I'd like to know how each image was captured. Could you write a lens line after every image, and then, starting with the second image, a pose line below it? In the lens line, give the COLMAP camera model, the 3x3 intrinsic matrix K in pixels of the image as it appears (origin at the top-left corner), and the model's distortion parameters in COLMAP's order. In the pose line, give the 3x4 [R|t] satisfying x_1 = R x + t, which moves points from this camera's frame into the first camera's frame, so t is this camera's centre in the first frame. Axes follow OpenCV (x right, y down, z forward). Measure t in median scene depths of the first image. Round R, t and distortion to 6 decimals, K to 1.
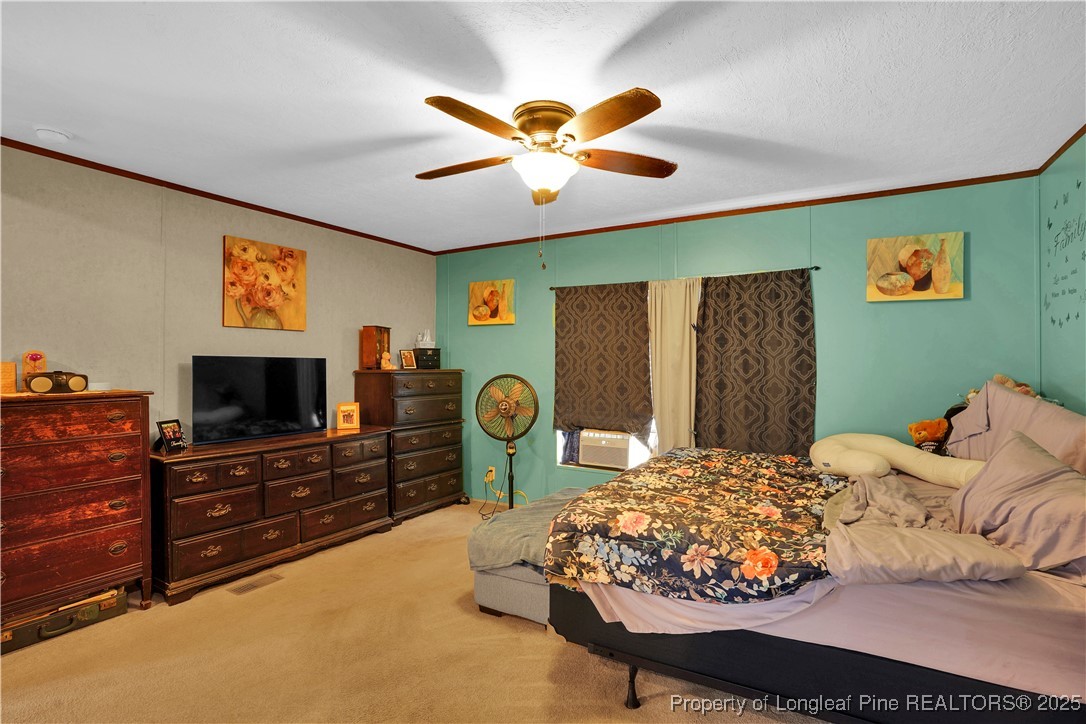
lens RADIAL K [[508.8, 0, 541.9], [0, 508.8, 358.1], [0, 0, 1]] dist [-0.068569, 0.028607]
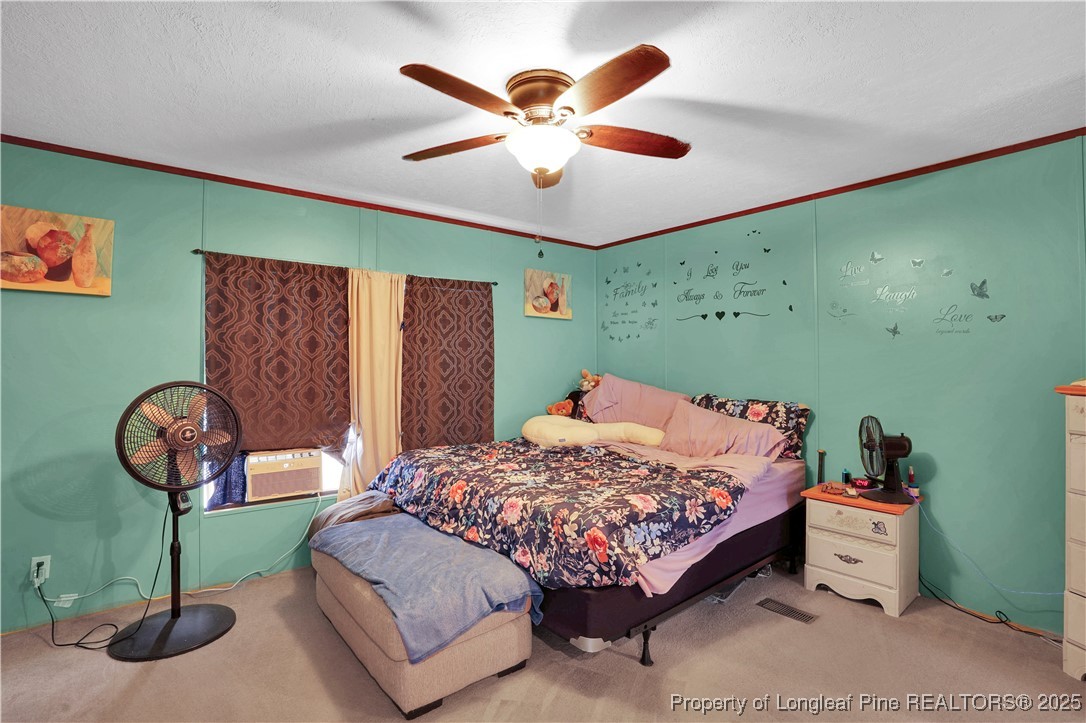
lens RADIAL K [[518.4, 0, 541.0], [0, 518.4, 329.7], [0, 0, 1]] dist [-0.071704, 0.026966]
pose [[0.358759, 0.053444, 0.931899, -0.569558], [-0.010423, 0.998527, -0.053252, -0.002932], [-0.933372, 0.009391, 0.358787, 0.442269]]
